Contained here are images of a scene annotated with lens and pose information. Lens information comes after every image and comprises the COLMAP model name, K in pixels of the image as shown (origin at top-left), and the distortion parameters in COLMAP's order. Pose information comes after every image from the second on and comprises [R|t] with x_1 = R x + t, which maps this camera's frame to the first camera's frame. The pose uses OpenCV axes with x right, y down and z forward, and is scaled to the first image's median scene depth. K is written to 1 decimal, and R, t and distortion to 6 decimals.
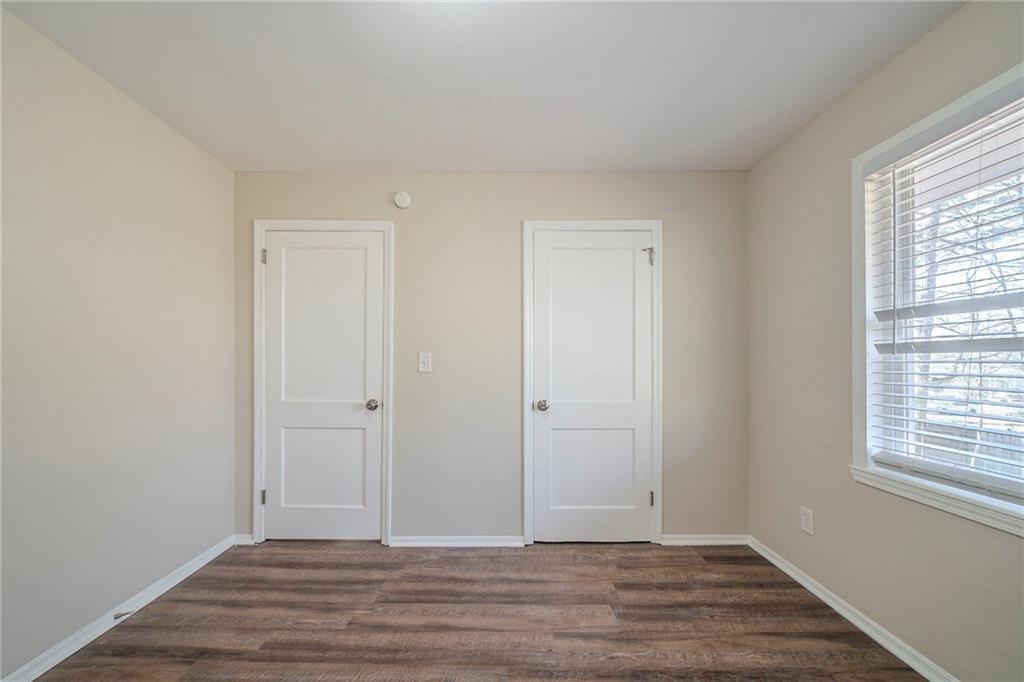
lens RADIAL K [[354.7, 0, 504.8], [0, 354.7, 357.8], [0, 0, 1]] dist [0.000055, -0.000017]
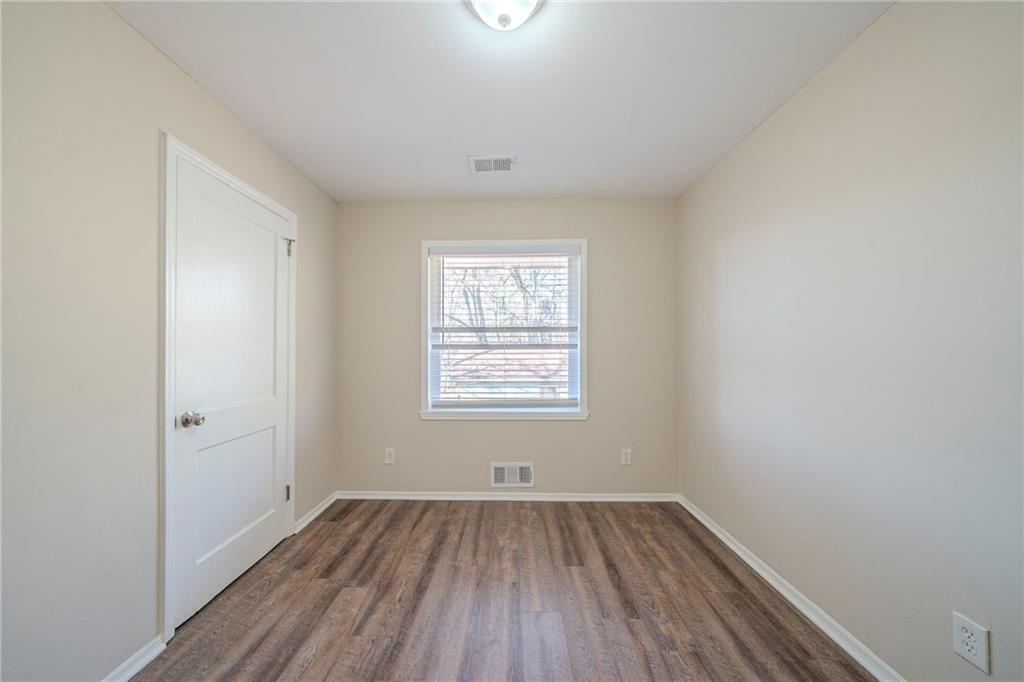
lens RADIAL K [[351.2, 0, 500.2], [0, 351.2, 337.1], [0, 0, 1]] dist [-0.006264, -0.000057]
pose [[0.034302, 0.040047, 0.998609, -0.740976], [-0.014370, 0.999113, -0.039574, -0.006328], [-0.999308, -0.012993, 0.034847, 0.509258]]
